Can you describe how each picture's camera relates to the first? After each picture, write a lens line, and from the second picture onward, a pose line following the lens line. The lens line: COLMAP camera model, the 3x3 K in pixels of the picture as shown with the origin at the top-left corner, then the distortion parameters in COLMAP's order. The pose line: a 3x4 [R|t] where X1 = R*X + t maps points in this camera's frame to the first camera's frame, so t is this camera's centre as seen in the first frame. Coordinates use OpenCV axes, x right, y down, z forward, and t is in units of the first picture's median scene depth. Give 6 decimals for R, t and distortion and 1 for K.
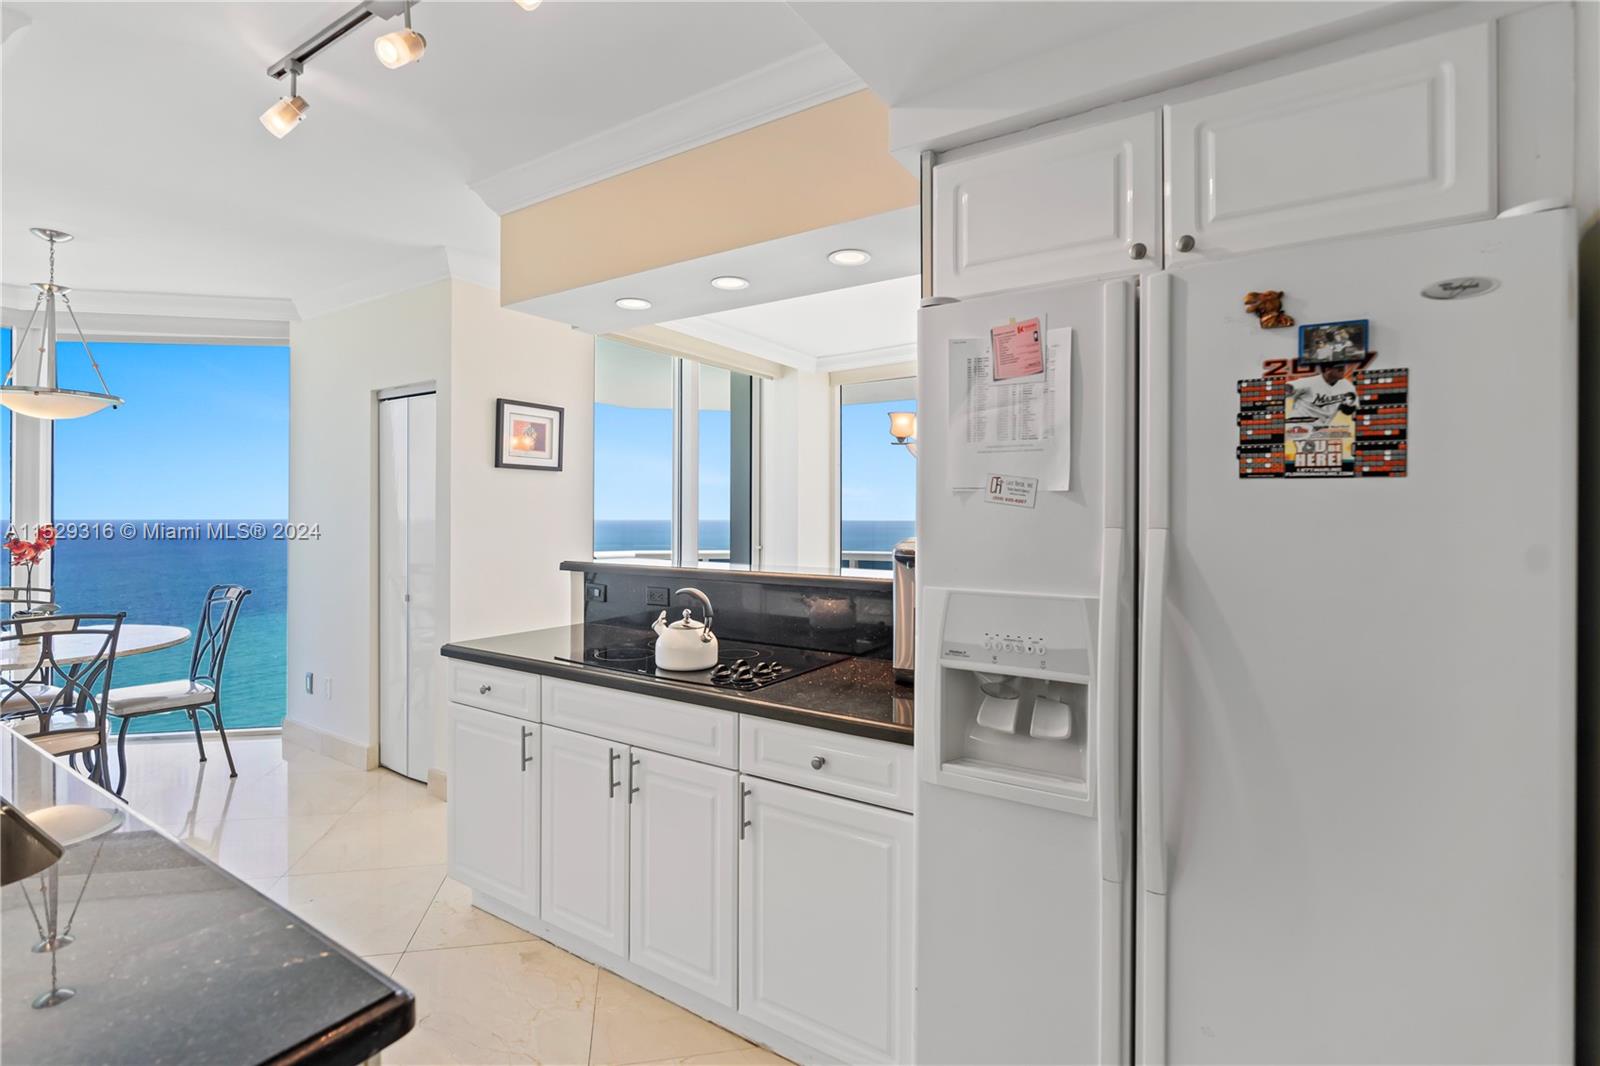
lens RADIAL K [[736.6, 0, 790.2], [0, 736.6, 511.4], [0, 0, 1]] dist [-0.000884, 0.001650]
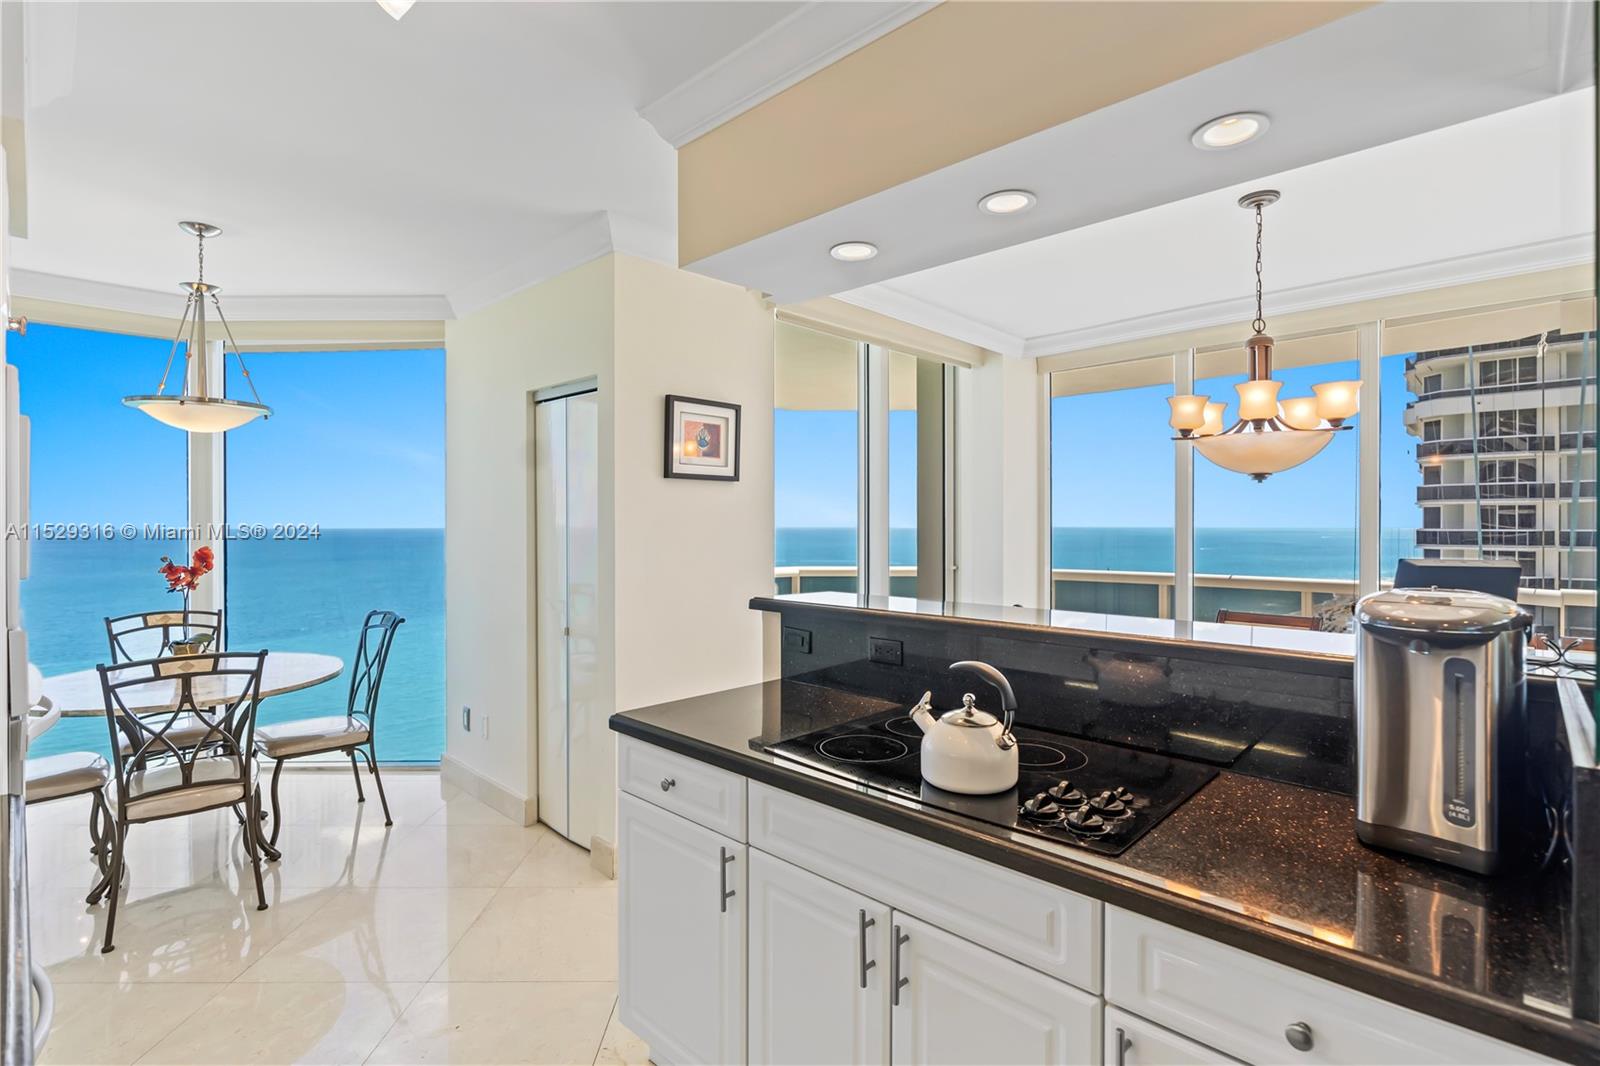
lens RADIAL K [[757.7, 0, 806.0], [0, 757.7, 523.0], [0, 0, 1]] dist [-0.000699, 0.000286]
pose [[0.985342, -0.003544, -0.170554, -0.101592], [0.004606, 0.999972, 0.005832, -0.013544], [0.170529, -0.006532, 0.985331, 0.192683]]
